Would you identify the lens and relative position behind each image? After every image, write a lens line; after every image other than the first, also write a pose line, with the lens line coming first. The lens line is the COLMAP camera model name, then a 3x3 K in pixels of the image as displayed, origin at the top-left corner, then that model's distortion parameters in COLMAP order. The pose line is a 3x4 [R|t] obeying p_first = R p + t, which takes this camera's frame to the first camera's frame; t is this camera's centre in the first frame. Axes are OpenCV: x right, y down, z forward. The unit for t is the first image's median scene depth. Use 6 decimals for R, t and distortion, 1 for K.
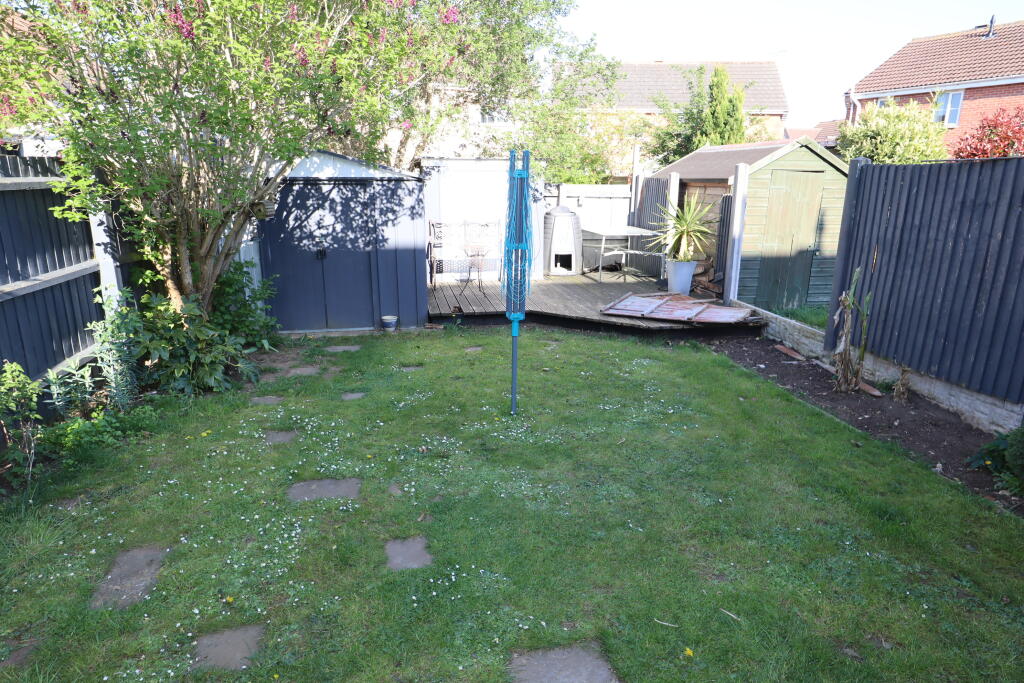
lens RADIAL K [[613.8, 0, 510.5], [0, 613.8, 343.3], [0, 0, 1]] dist [-0.031737, 0.013050]
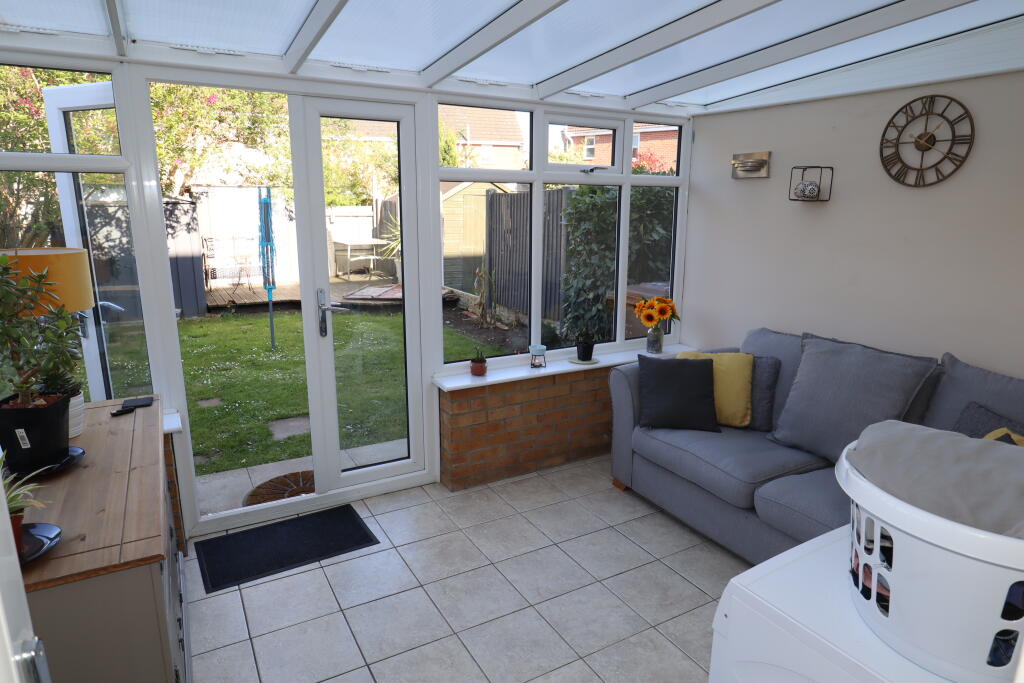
lens RADIAL K [[613.8, 0, 509.5], [0, 613.8, 347.3], [0, 0, 1]] dist [-0.031737, 0.013050]
pose [[0.941293, -0.075807, 0.328968, 0.037946], [0.084682, 0.996327, -0.012714, 0.113192], [-0.326796, 0.039825, 0.944255, -0.432047]]
